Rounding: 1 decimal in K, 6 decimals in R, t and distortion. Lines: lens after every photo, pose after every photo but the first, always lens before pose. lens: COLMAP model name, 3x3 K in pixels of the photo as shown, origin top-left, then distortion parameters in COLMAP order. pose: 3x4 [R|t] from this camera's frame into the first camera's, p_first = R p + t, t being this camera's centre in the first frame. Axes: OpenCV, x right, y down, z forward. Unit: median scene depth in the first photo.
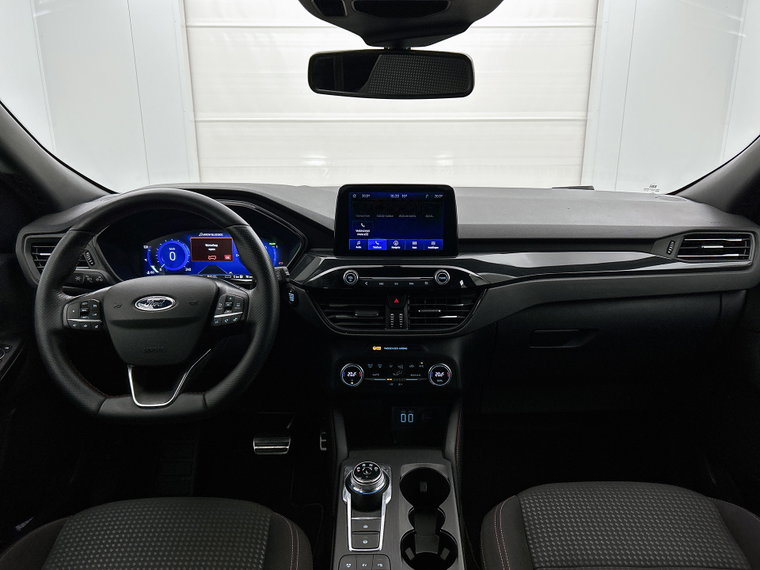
lens RADIAL K [[582.4, 0, 380.0], [0, 582.4, 285.0], [0, 0, 1]] dist [0.061206, -0.004120]
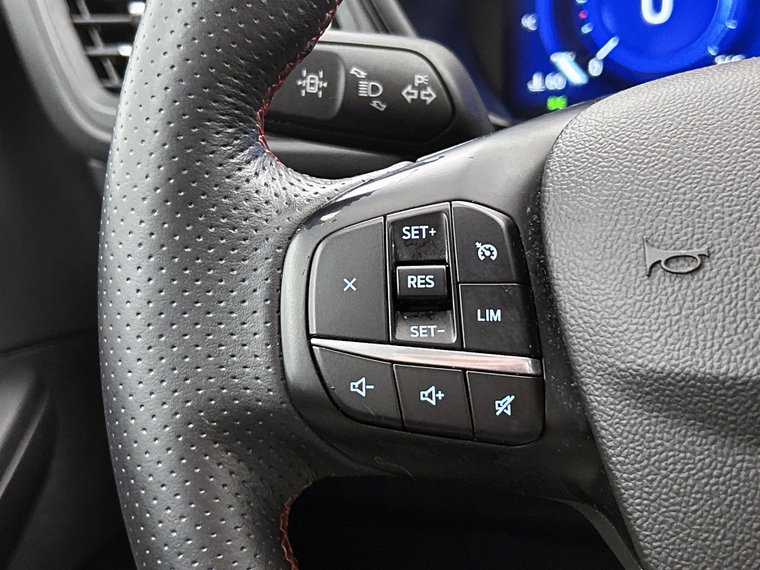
lens RADIAL K [[1143.6, 0, 380.0], [0, 1143.6, 285.0], [0, 0, 1]] dist [0.035566, 0.039796]
pose [[0.961361, 0.030229, -0.273627, -0.371256], [-0.003477, 0.995207, 0.097730, 0.014056], [0.275270, -0.093002, 0.956858, 0.628886]]
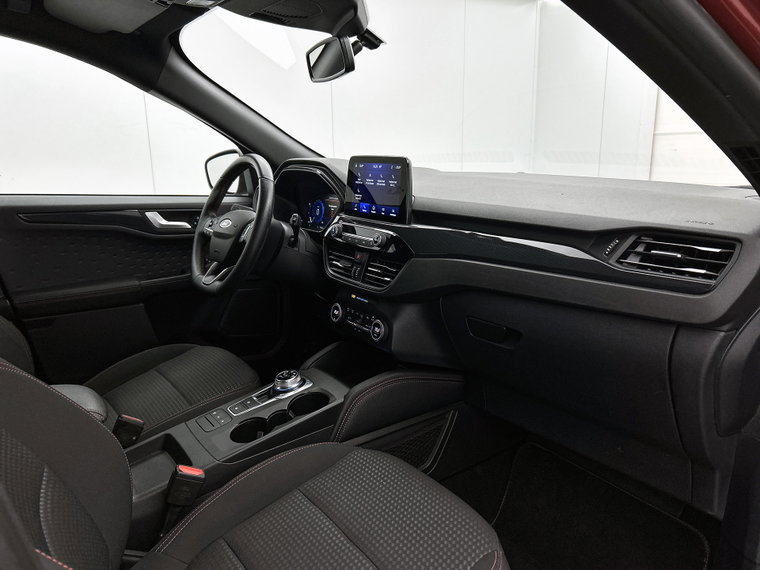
lens RADIAL K [[582.4, 0, 380.0], [0, 582.4, 285.0], [0, 0, 1]] dist [0.061206, -0.004120]
pose [[0.578441, 0.180214, -0.795568, 0.979594], [-0.215634, 0.974379, 0.063935, -0.000190], [0.786707, 0.134569, 0.602481, 0.336177]]
